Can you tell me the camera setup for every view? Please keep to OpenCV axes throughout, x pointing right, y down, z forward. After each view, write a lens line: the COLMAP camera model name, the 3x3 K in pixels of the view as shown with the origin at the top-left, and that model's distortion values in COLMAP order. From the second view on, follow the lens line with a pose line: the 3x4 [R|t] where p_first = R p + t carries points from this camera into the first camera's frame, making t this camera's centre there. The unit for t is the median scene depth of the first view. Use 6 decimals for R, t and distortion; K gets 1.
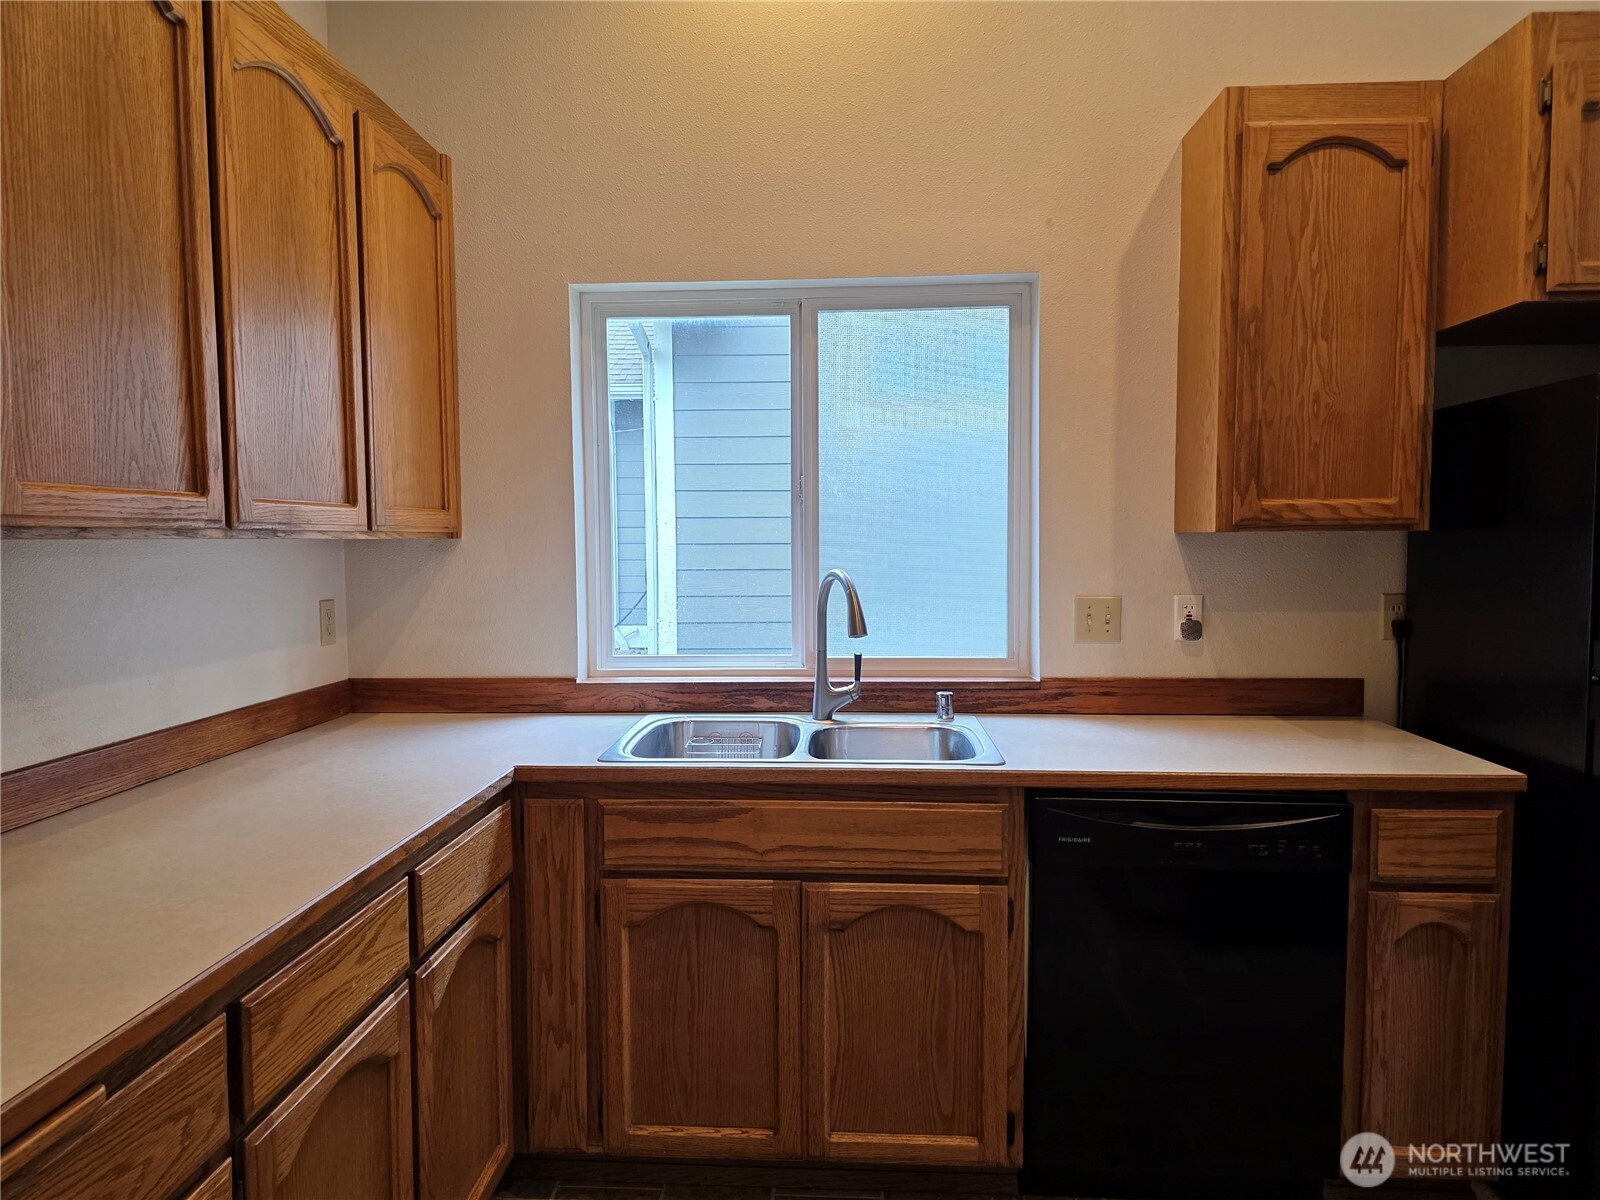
lens RADIAL K [[1069.7, 0, 811.3], [0, 1069.7, 584.1], [0, 0, 1]] dist [0.051217, -0.041363]
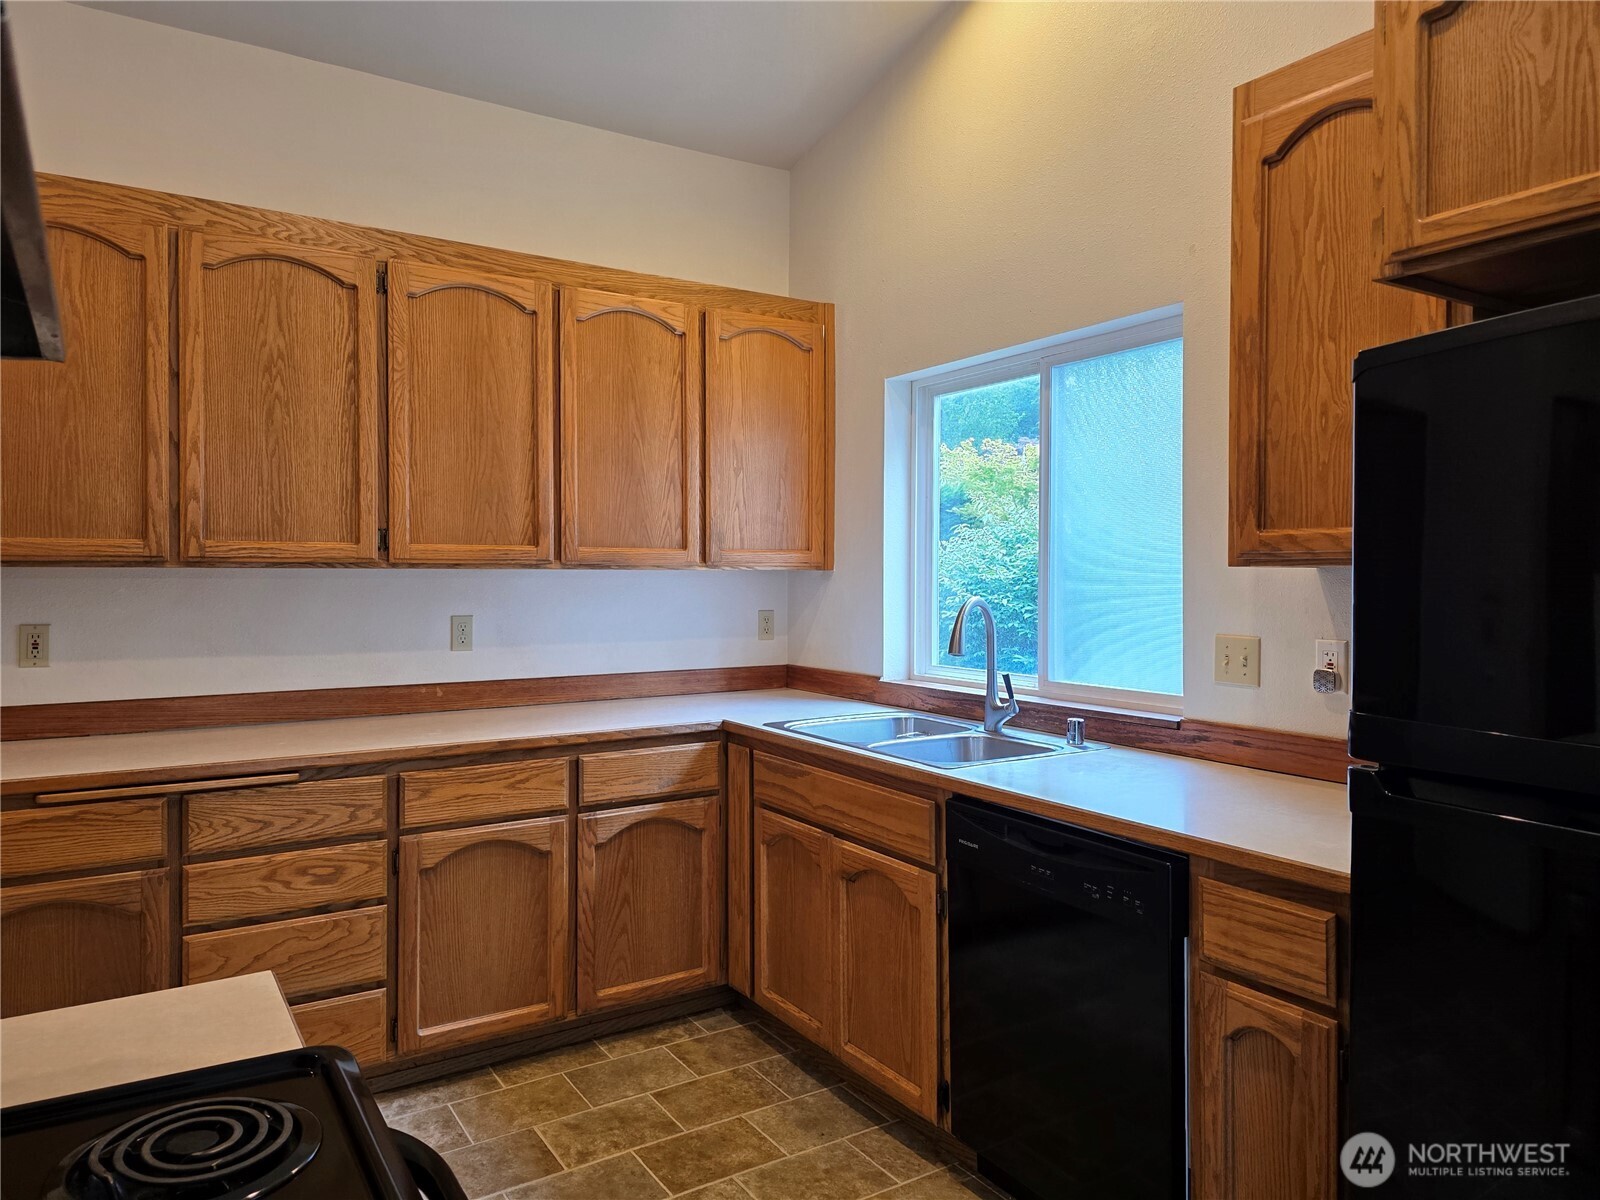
lens RADIAL K [[1069.7, 0, 798.2], [0, 1069.7, 566.5], [0, 0, 1]] dist [0.051217, -0.041363]
pose [[0.587462, 0.001631, -0.809250, 0.988439], [-0.040398, 0.998810, -0.027313, -0.009619], [0.808243, 0.048737, 0.586829, 0.186607]]
